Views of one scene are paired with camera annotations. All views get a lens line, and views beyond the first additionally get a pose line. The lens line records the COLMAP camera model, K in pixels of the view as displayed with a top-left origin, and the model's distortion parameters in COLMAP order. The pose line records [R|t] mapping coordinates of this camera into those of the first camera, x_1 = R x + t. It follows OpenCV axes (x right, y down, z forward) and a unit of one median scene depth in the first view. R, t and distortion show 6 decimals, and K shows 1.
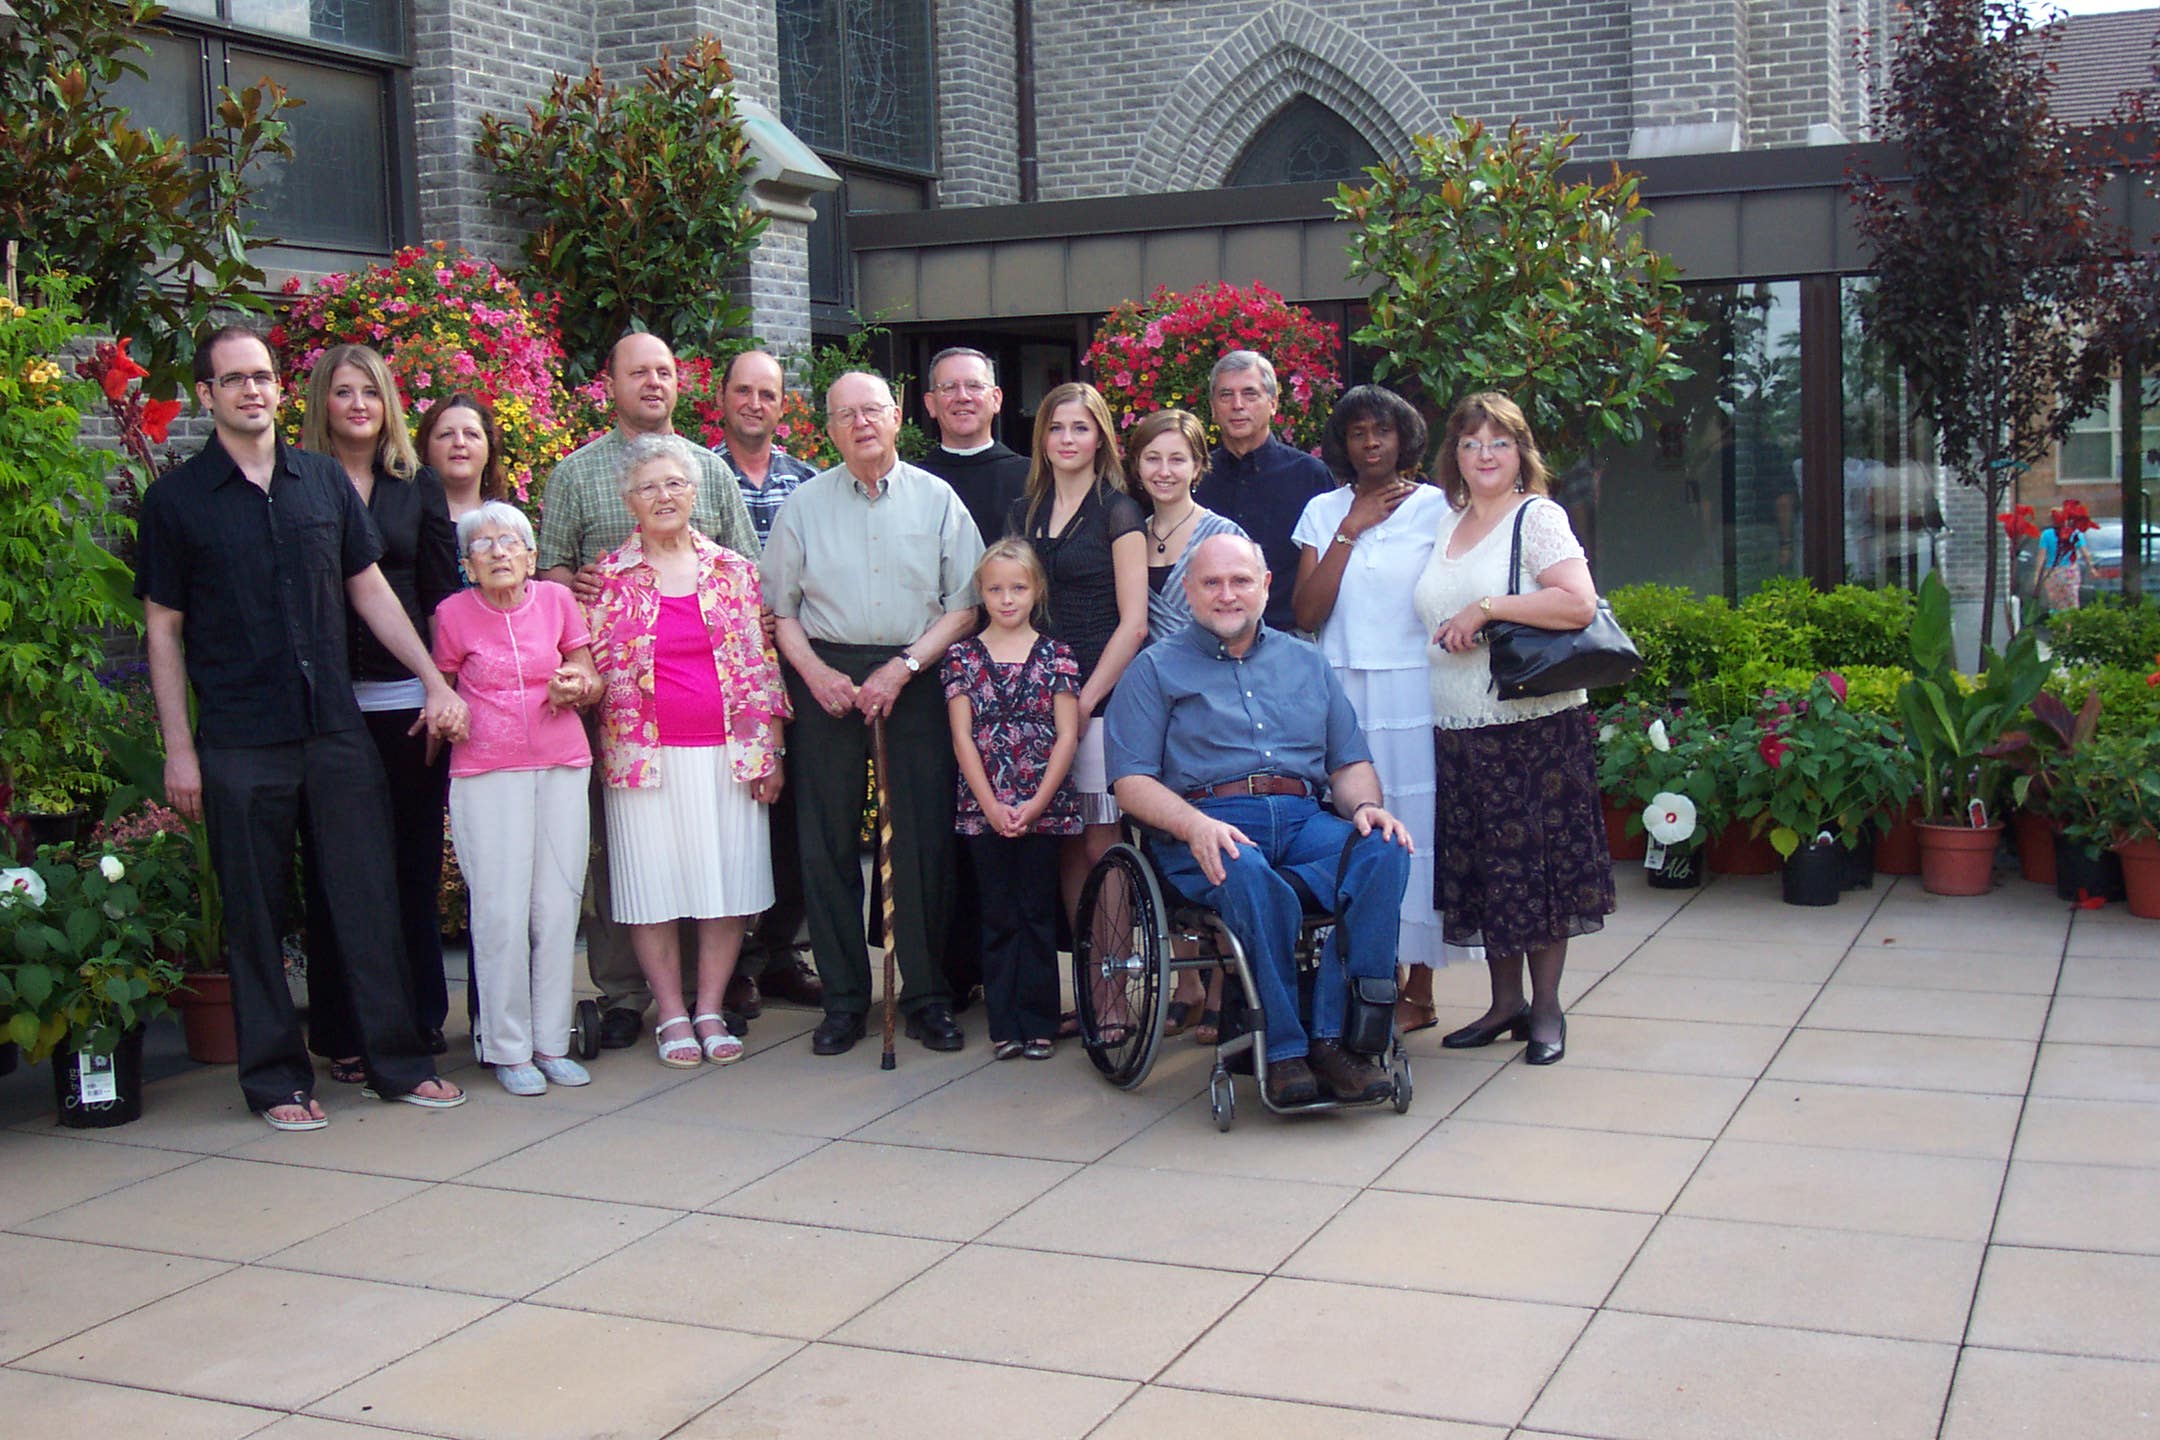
lens RADIAL K [[2555.1, 0, 1080.0], [0, 2555.1, 720.0], [0, 0, 1]] dist [-0.065547, 0.167638]
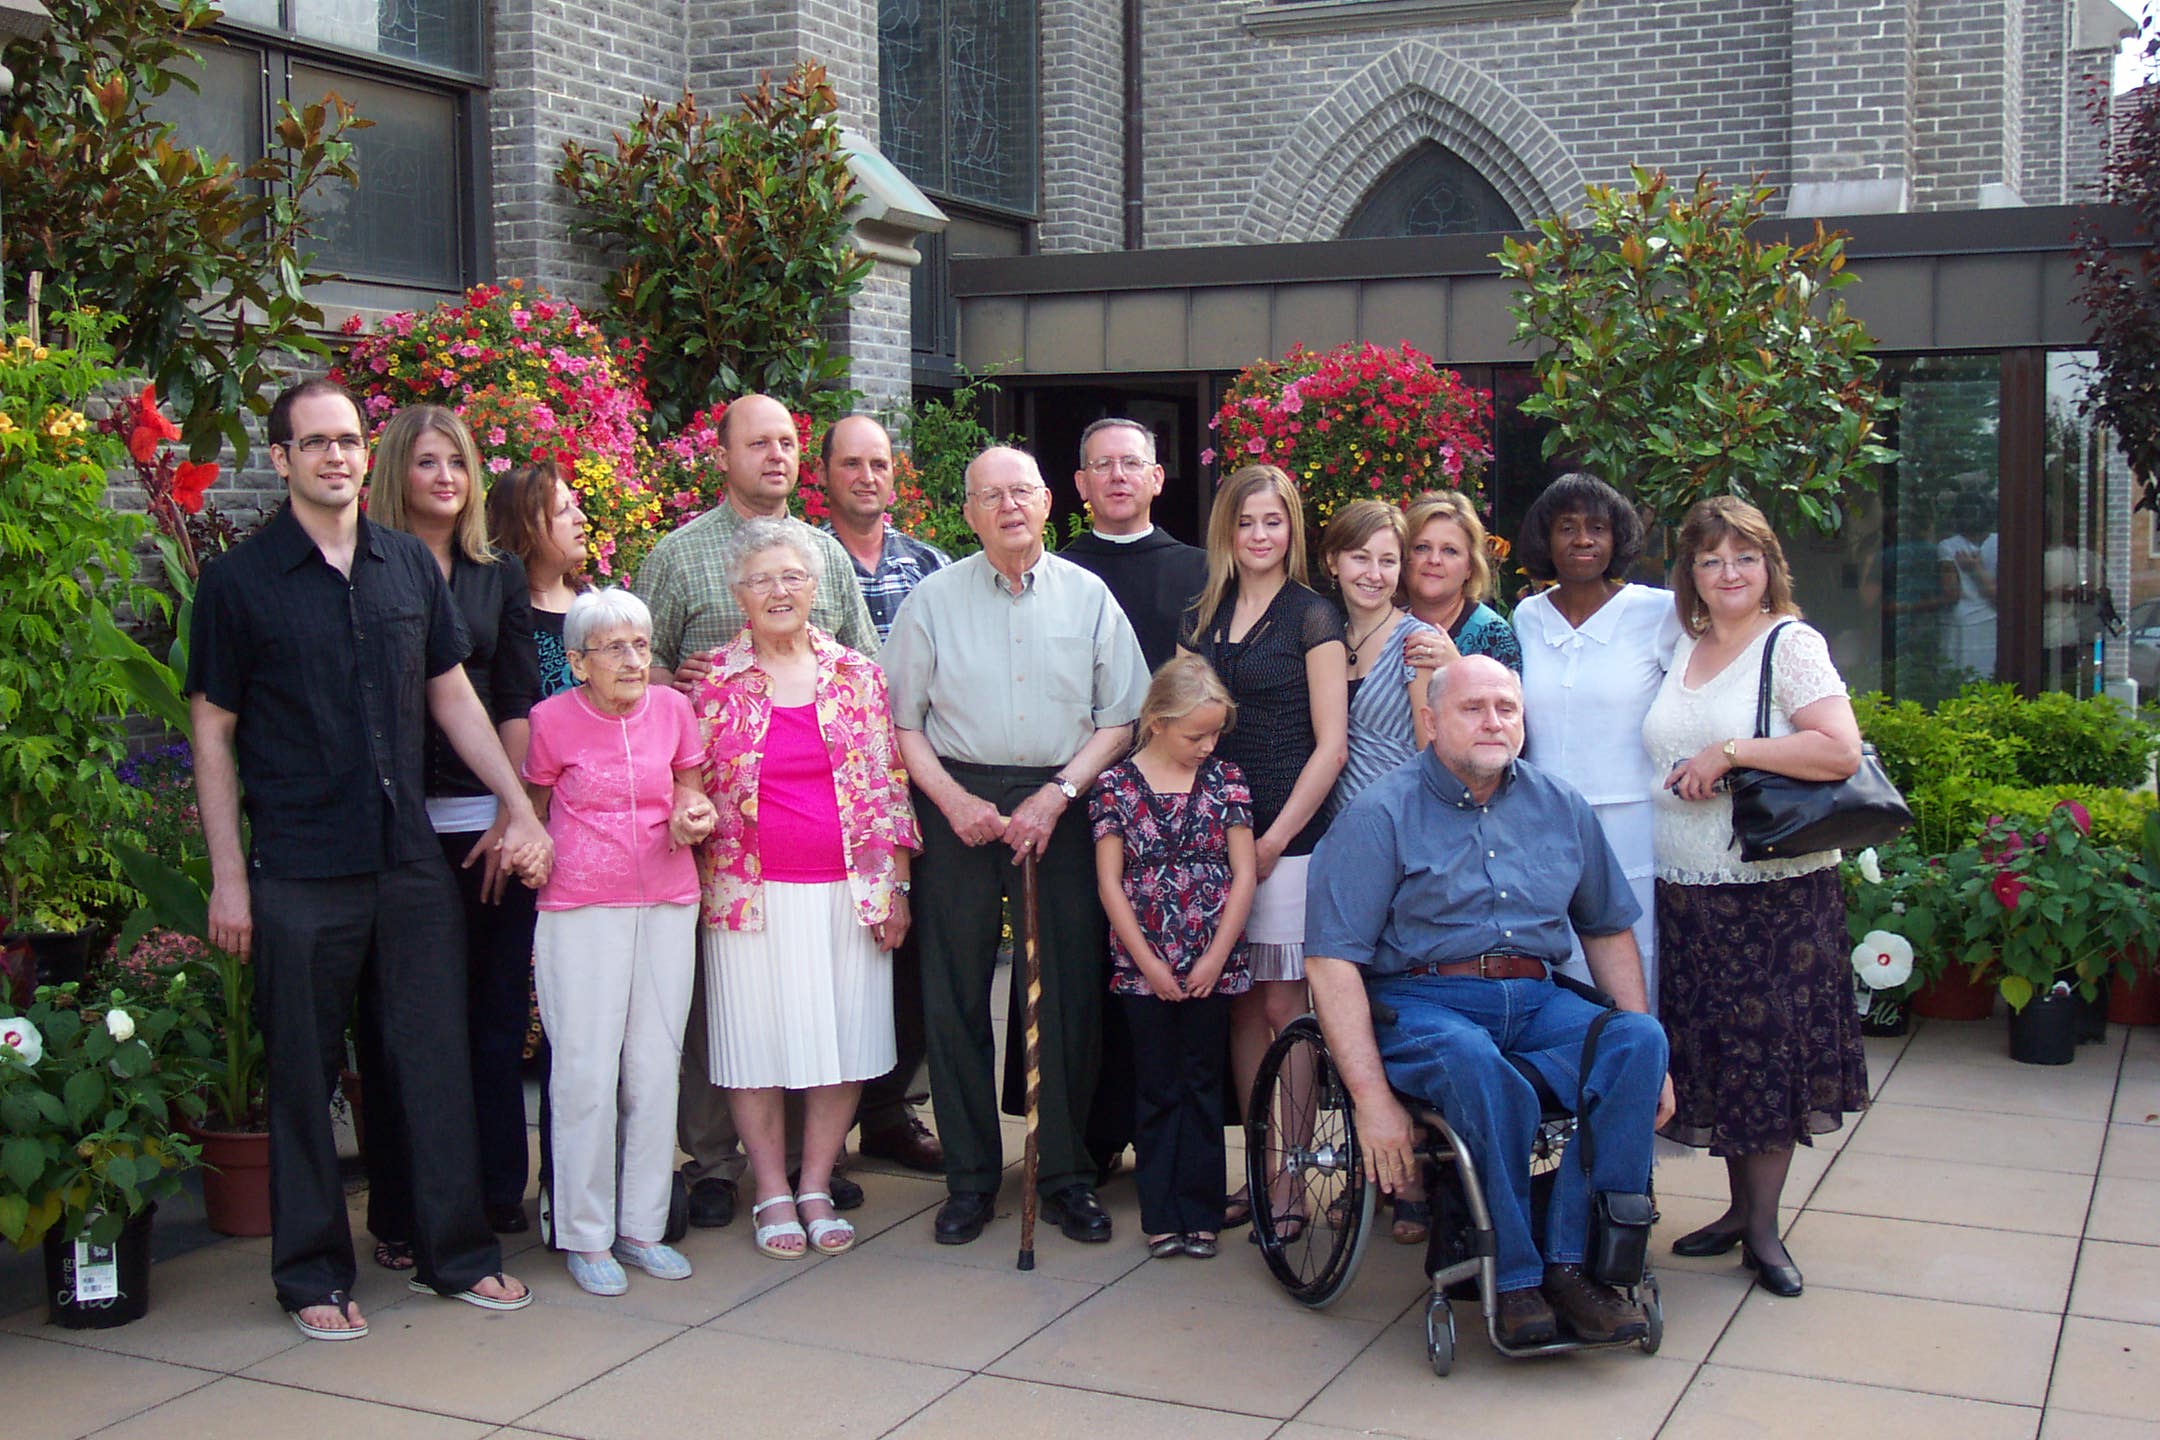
lens RADIAL K [[2555.1, 0, 1080.0], [0, 2555.1, 720.0], [0, 0, 1]] dist [-0.065547, 0.167638]
pose [[0.999550, 0.024782, -0.016874, -0.033113], [-0.025052, 0.999559, -0.015966, -0.022643], [0.016471, 0.016382, 0.999730, 0.103574]]
